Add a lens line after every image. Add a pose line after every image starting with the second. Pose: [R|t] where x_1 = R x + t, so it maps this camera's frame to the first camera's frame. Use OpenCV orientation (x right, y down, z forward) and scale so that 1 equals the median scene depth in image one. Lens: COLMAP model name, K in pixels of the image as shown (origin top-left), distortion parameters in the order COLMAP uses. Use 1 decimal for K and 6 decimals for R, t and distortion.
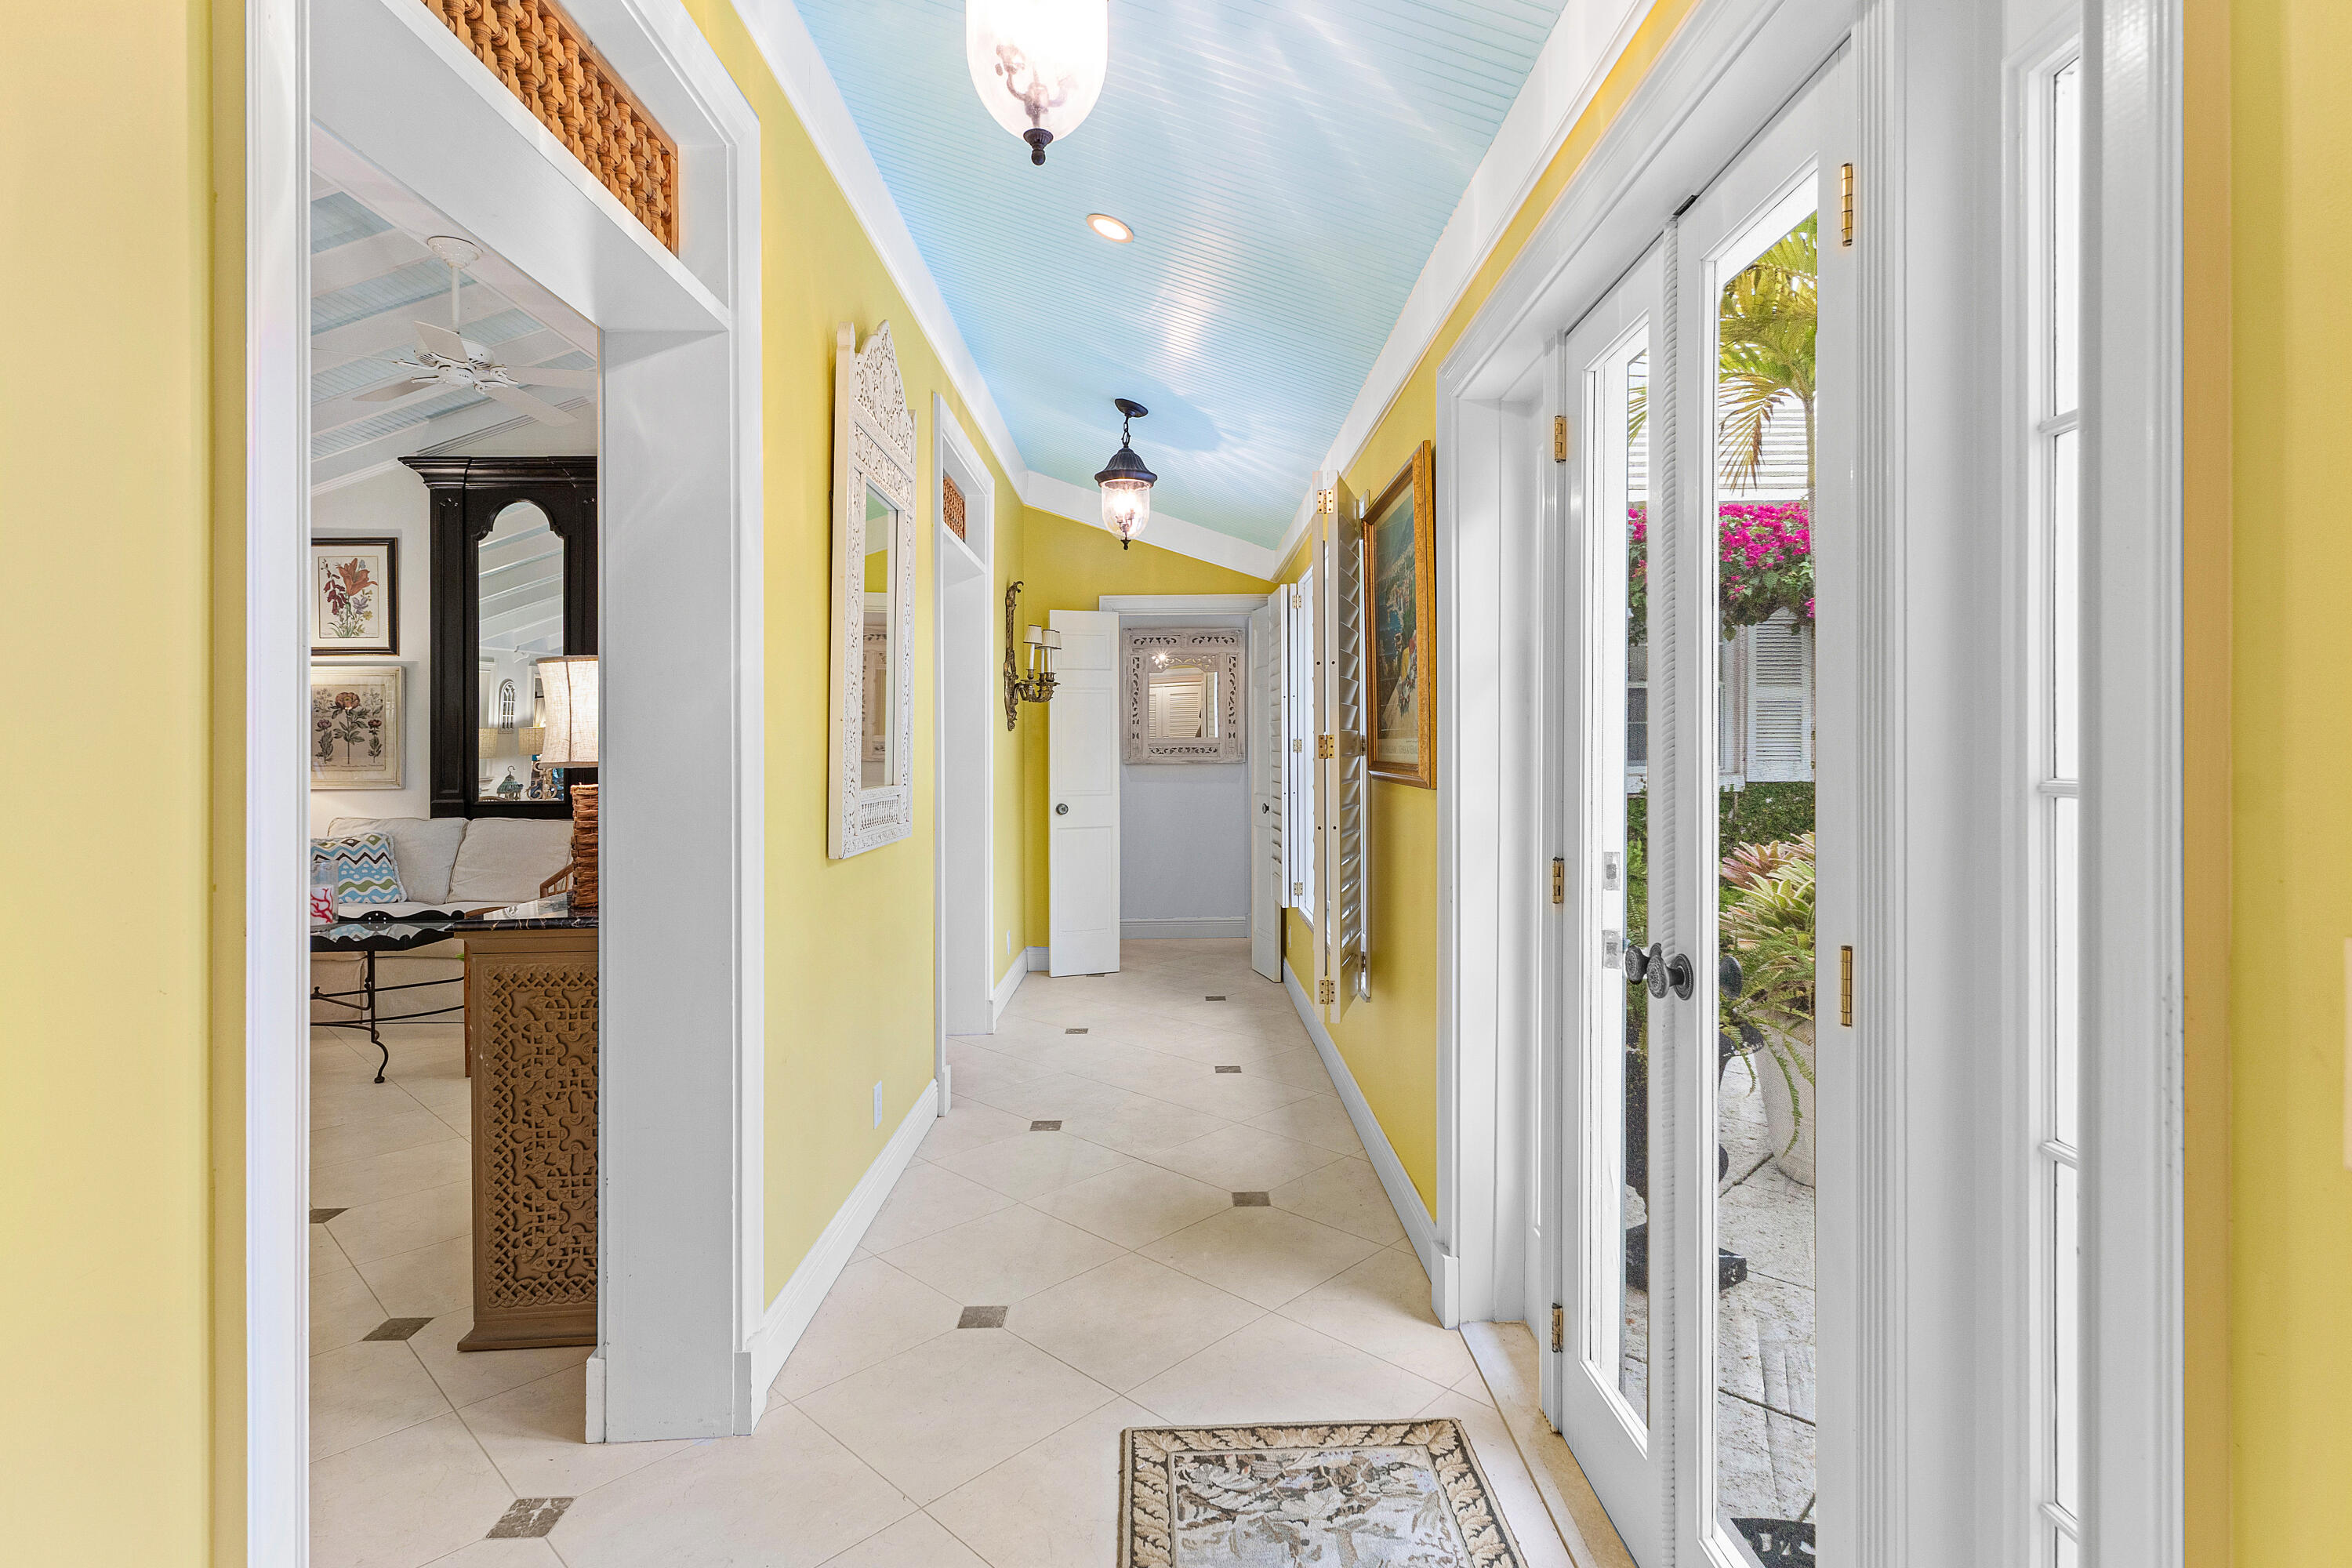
lens RADIAL K [[1138.3, 0, 1205.7], [0, 1138.3, 741.5], [0, 0, 1]] dist [0.001368, 0.000558]
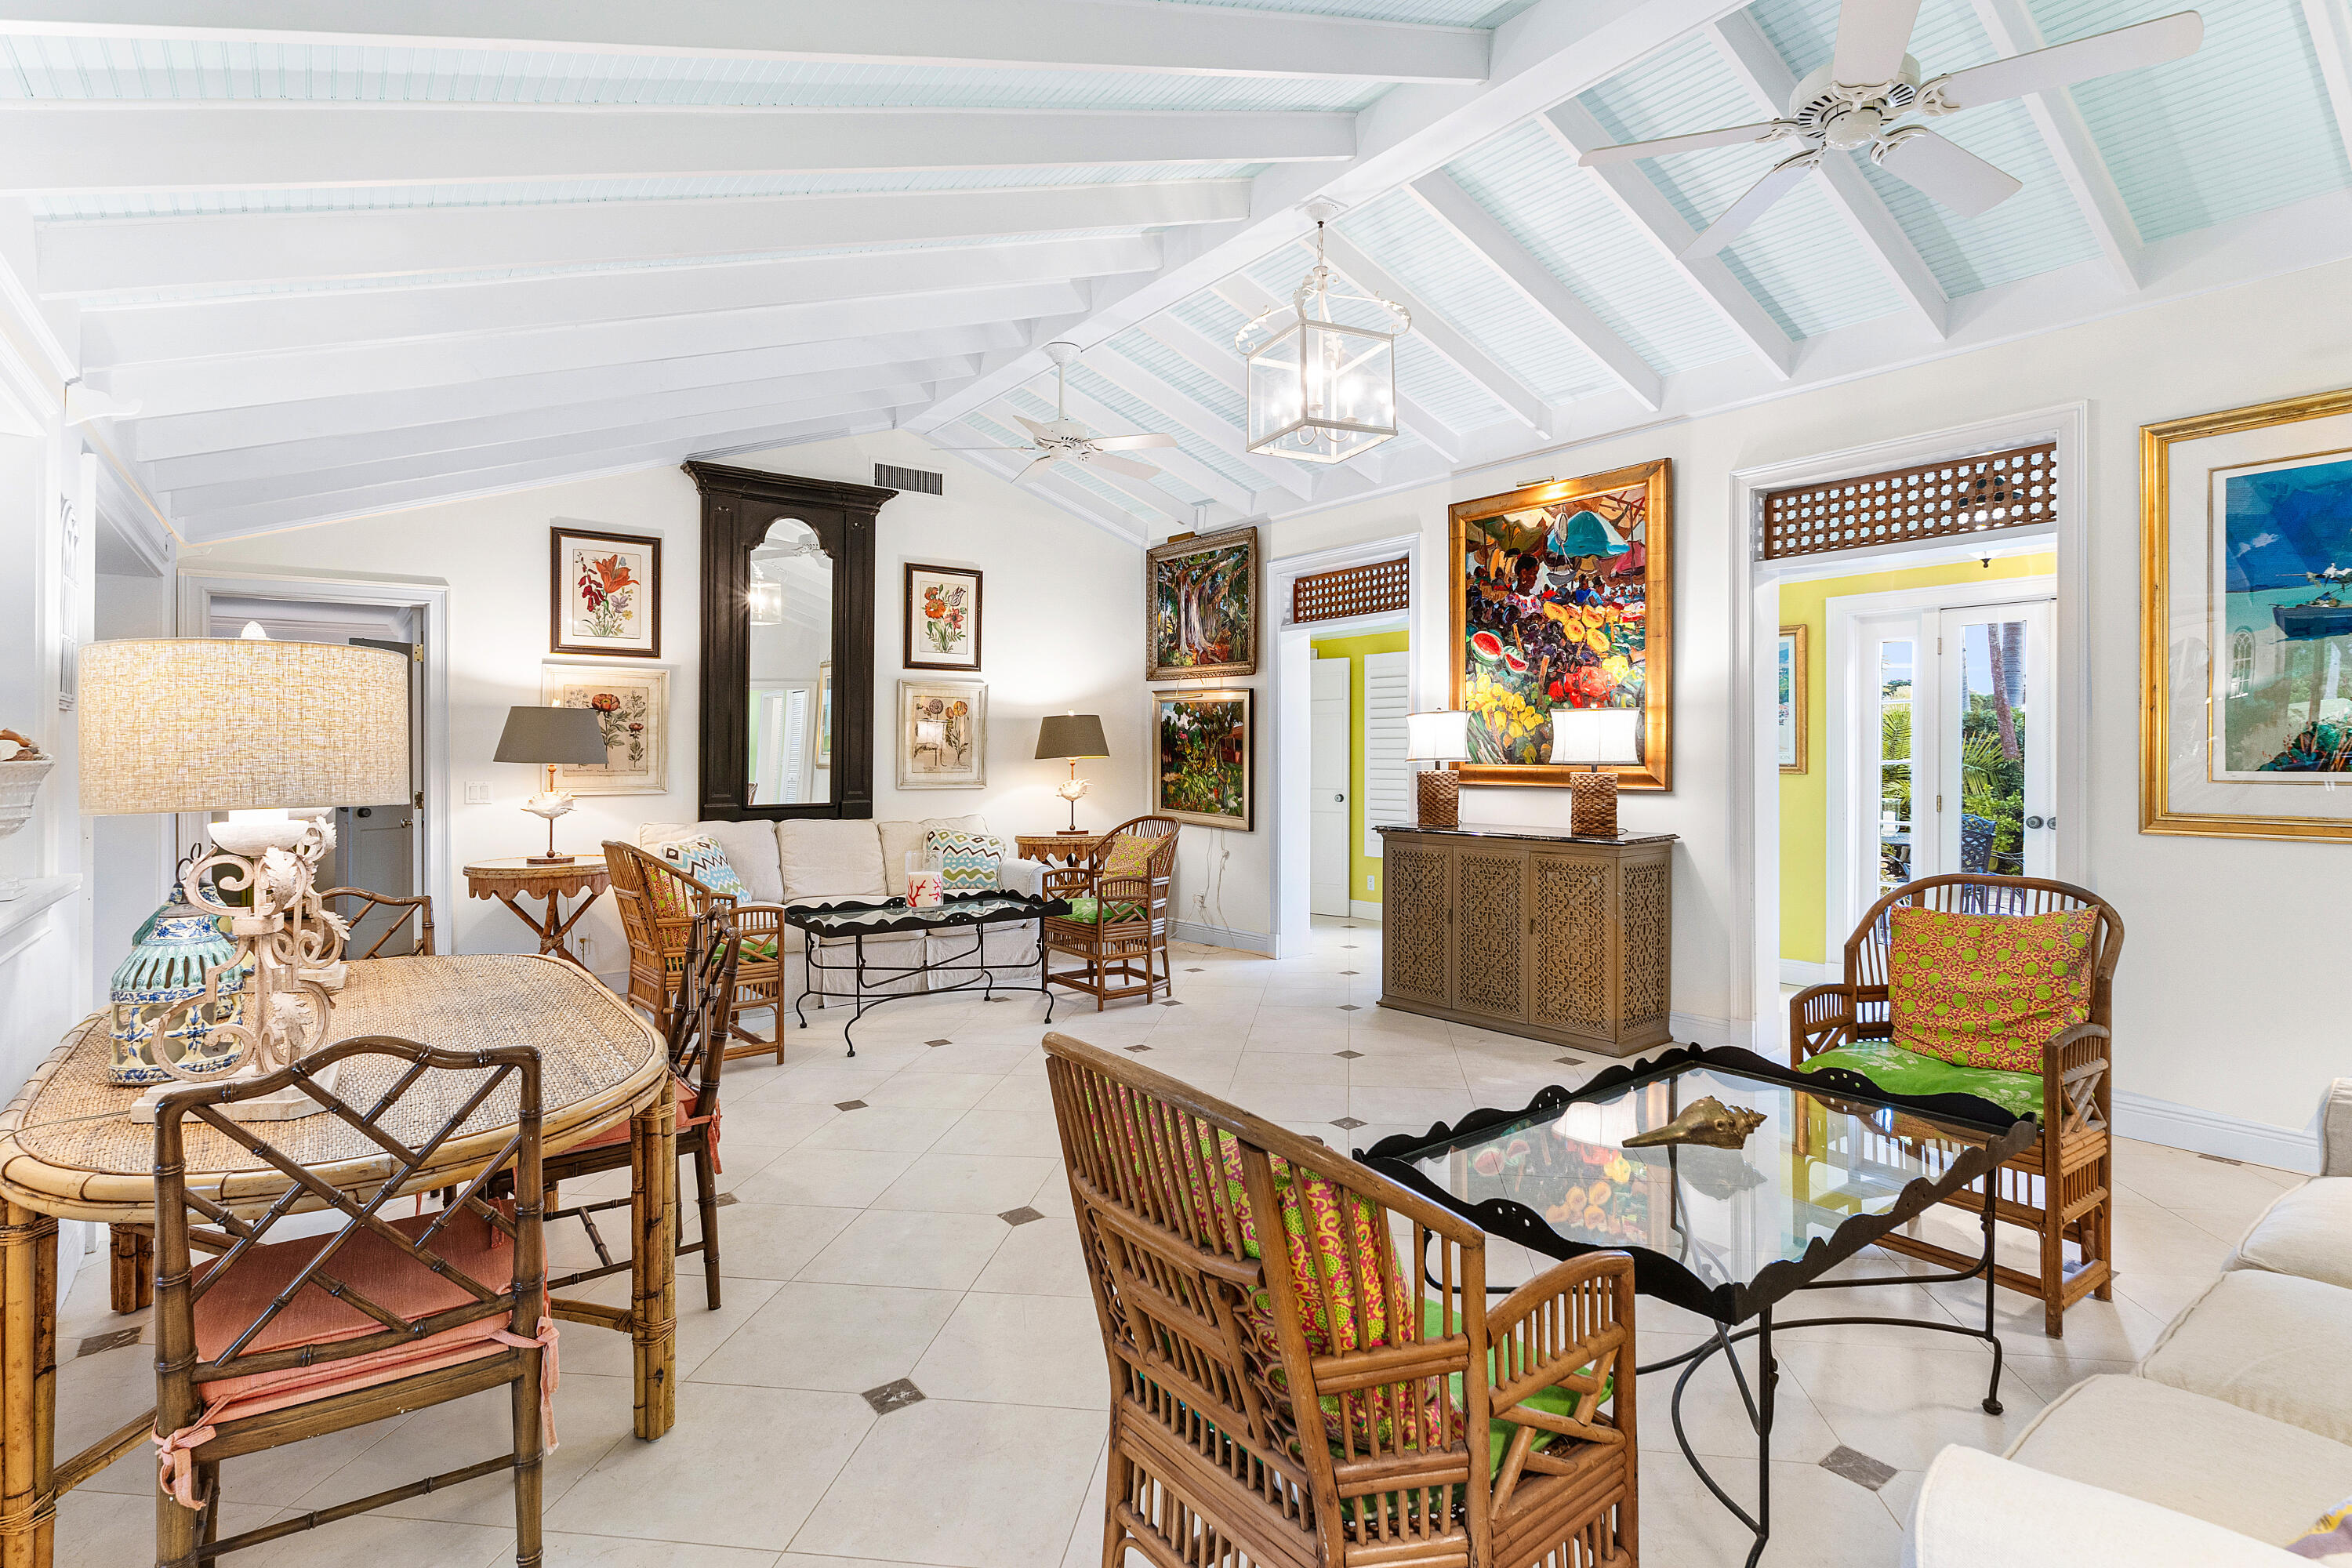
lens RADIAL K [[1138.3, 0, 1173.2], [0, 1138.3, 763.9], [0, 0, 1]] dist [0.001368, 0.000558]
pose [[0.816385, 0.001925, 0.577505, -0.917592], [-0.005145, 0.999979, 0.003939, 0.009425], [-0.577485, -0.006187, 0.816378, -0.057070]]
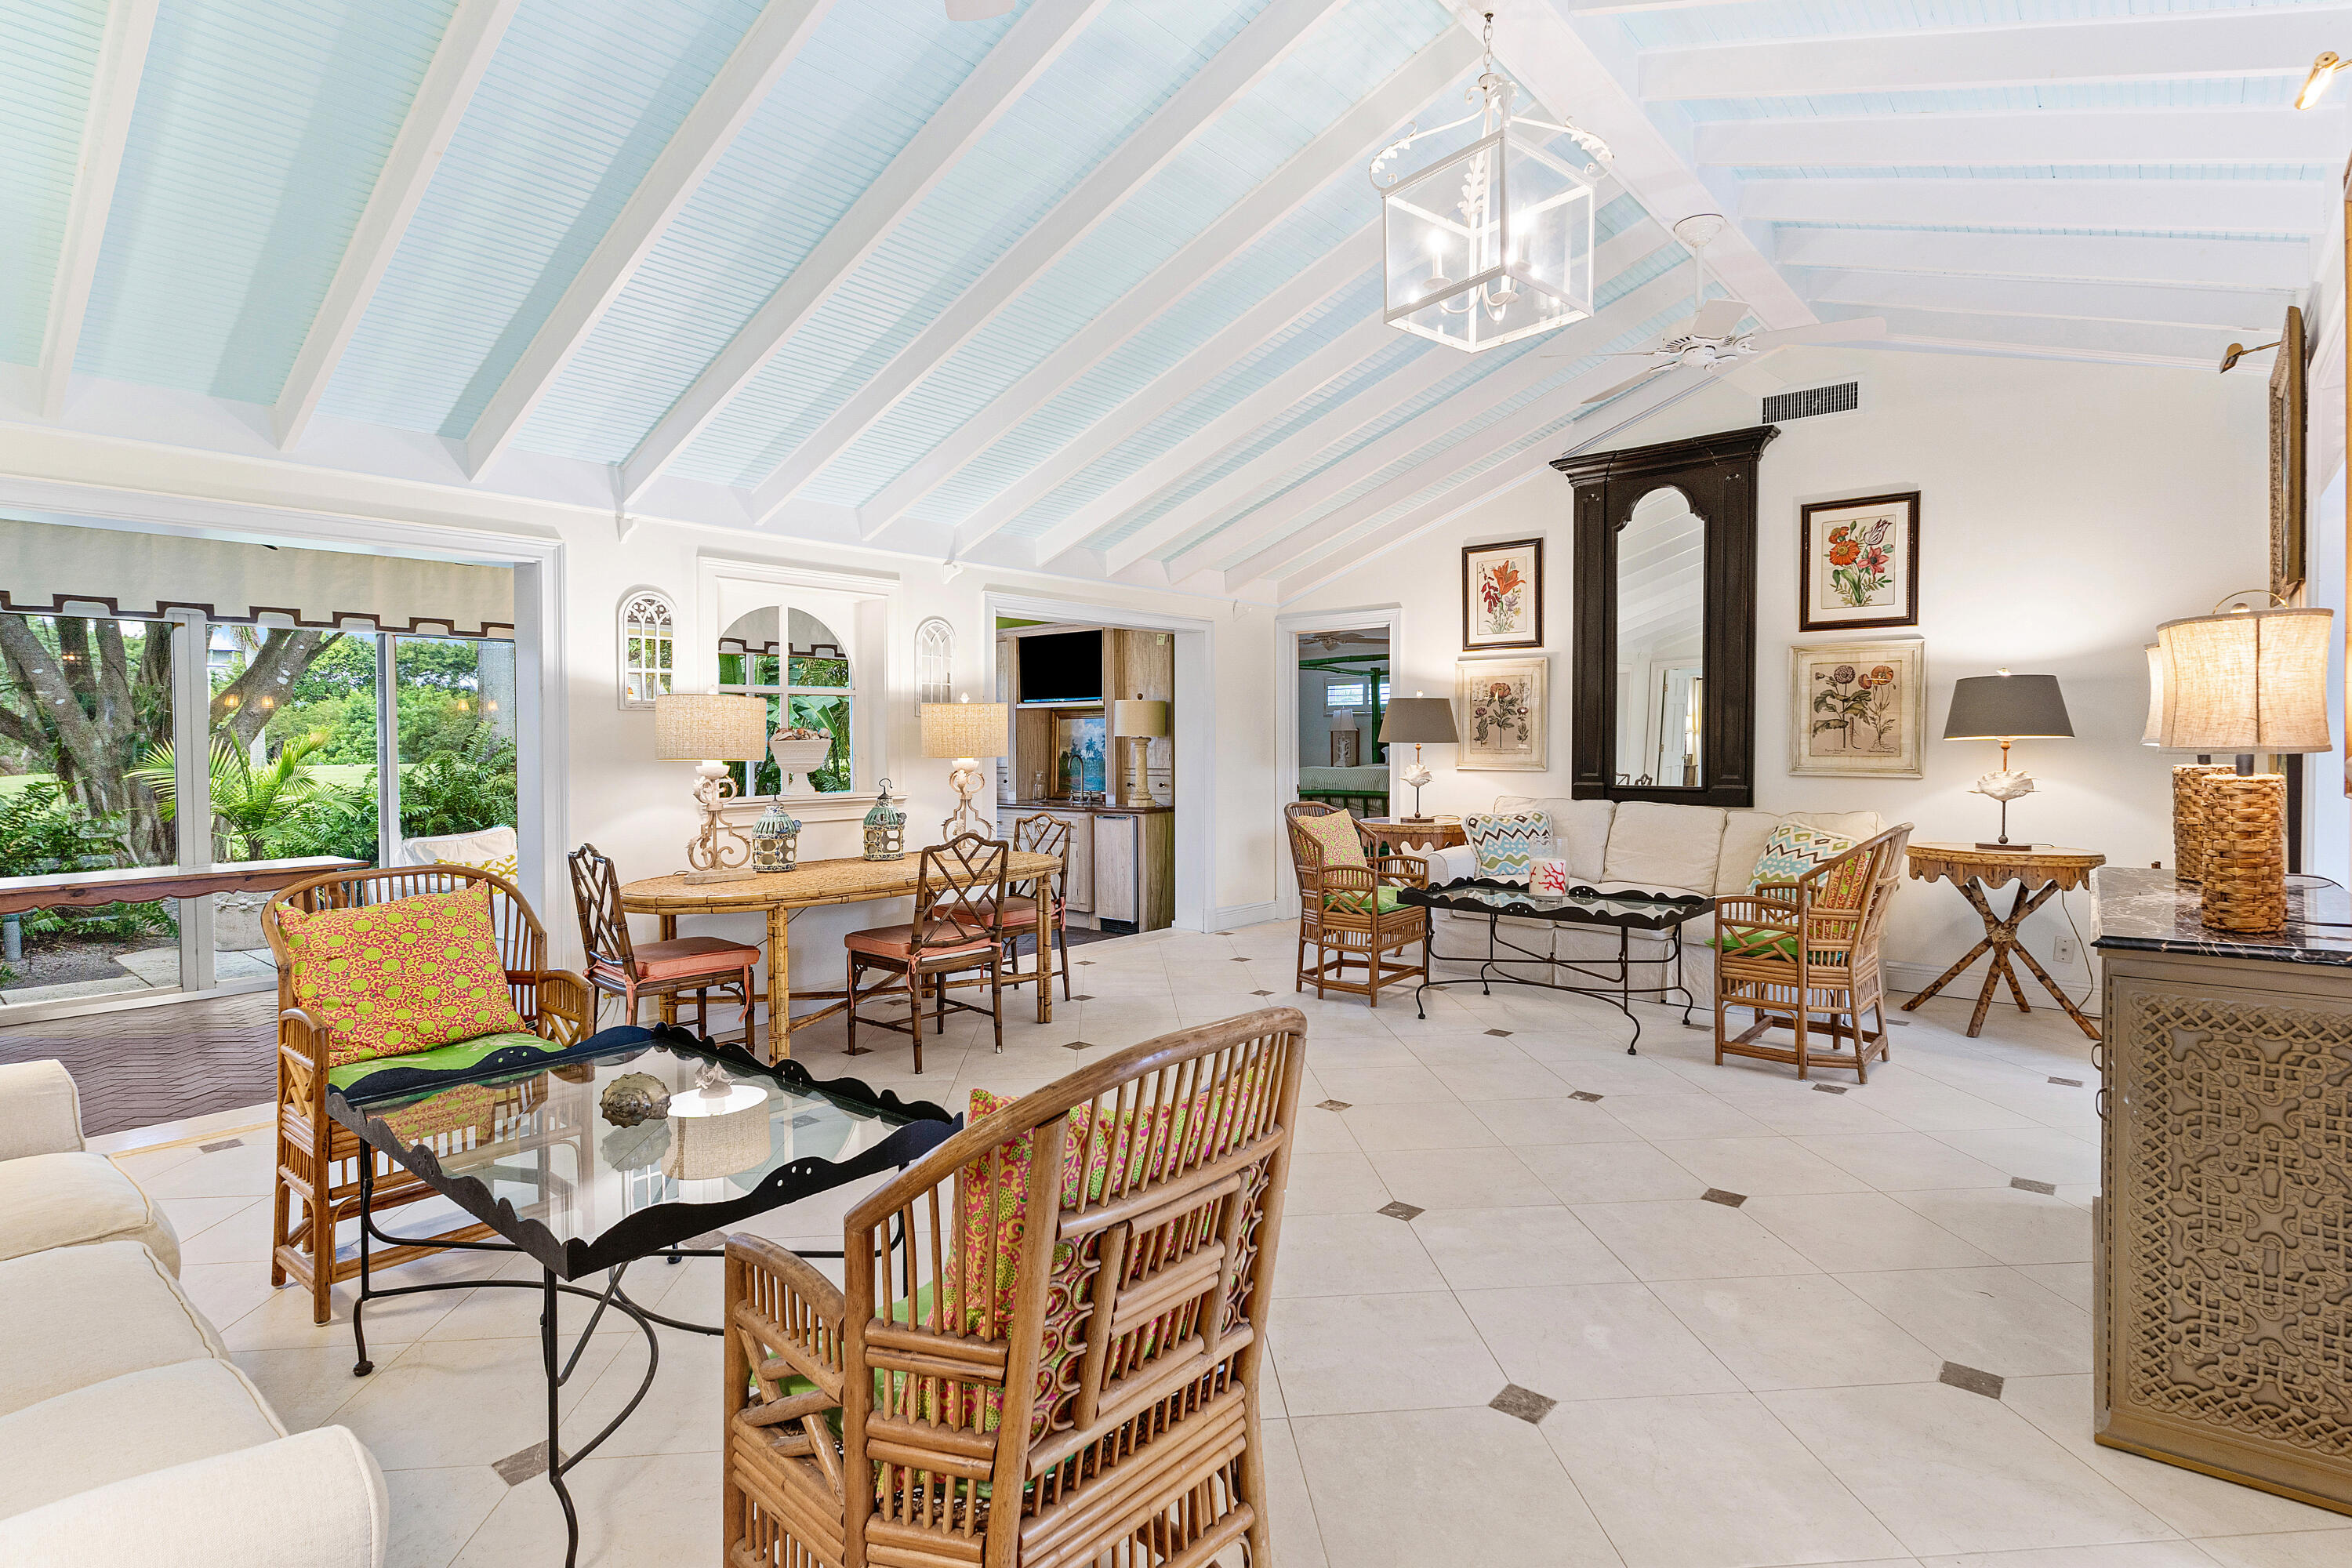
lens RADIAL K [[1138.3, 0, 1204.4], [0, 1138.3, 754.0], [0, 0, 1]] dist [0.001368, 0.000558]
pose [[0.756411, 0.014745, -0.653931, -0.246123], [-0.001065, 0.999772, 0.021312, 0.002901], [0.654096, -0.015424, 0.756254, -0.025518]]
